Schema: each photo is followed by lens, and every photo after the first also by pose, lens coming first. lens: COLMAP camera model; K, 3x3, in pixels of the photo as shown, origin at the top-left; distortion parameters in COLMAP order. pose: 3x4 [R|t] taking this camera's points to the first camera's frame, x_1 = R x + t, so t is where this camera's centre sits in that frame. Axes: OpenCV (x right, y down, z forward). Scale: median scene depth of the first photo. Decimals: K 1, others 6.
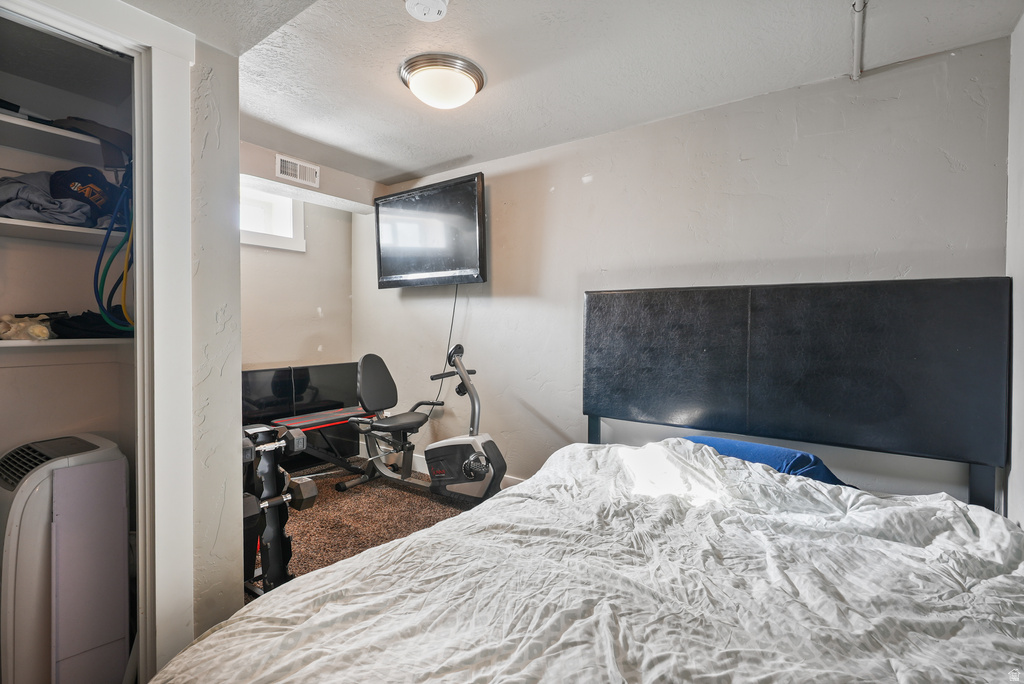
lens RADIAL K [[467.2, 0, 506.1], [0, 467.2, 324.2], [0, 0, 1]] dist [-0.013078, 0.004479]
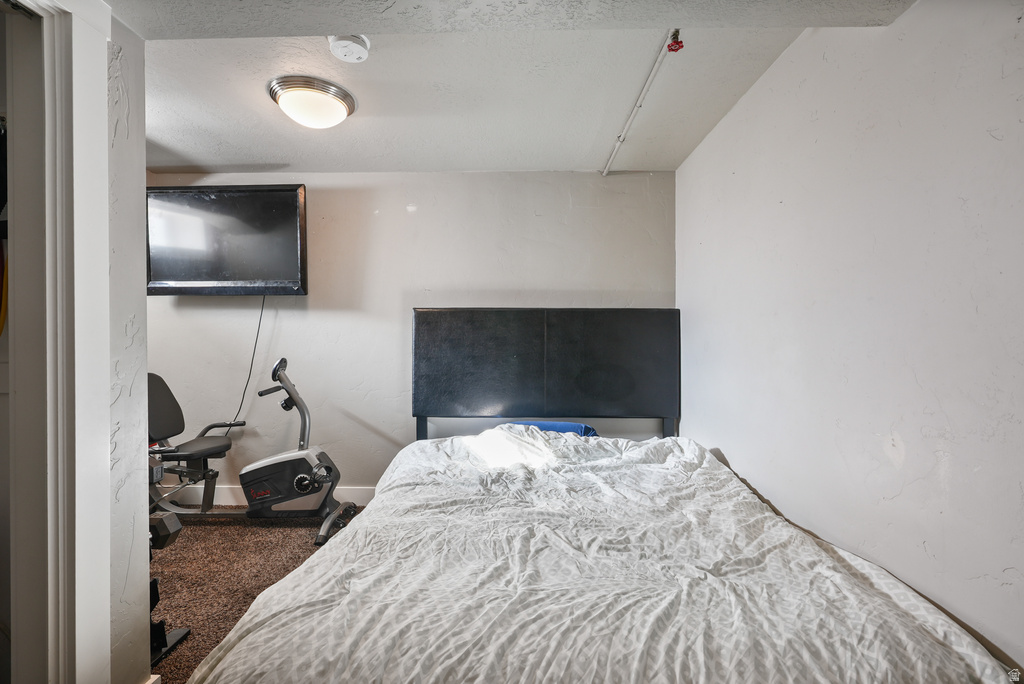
lens RADIAL K [[467.2, 0, 506.1], [0, 467.2, 324.2], [0, 0, 1]] dist [-0.013078, 0.004479]
pose [[0.834575, 0.012036, 0.550763, -0.359288], [0.003577, 0.999622, -0.027265, 0.001594], [-0.550883, 0.024725, 0.834216, -0.094624]]
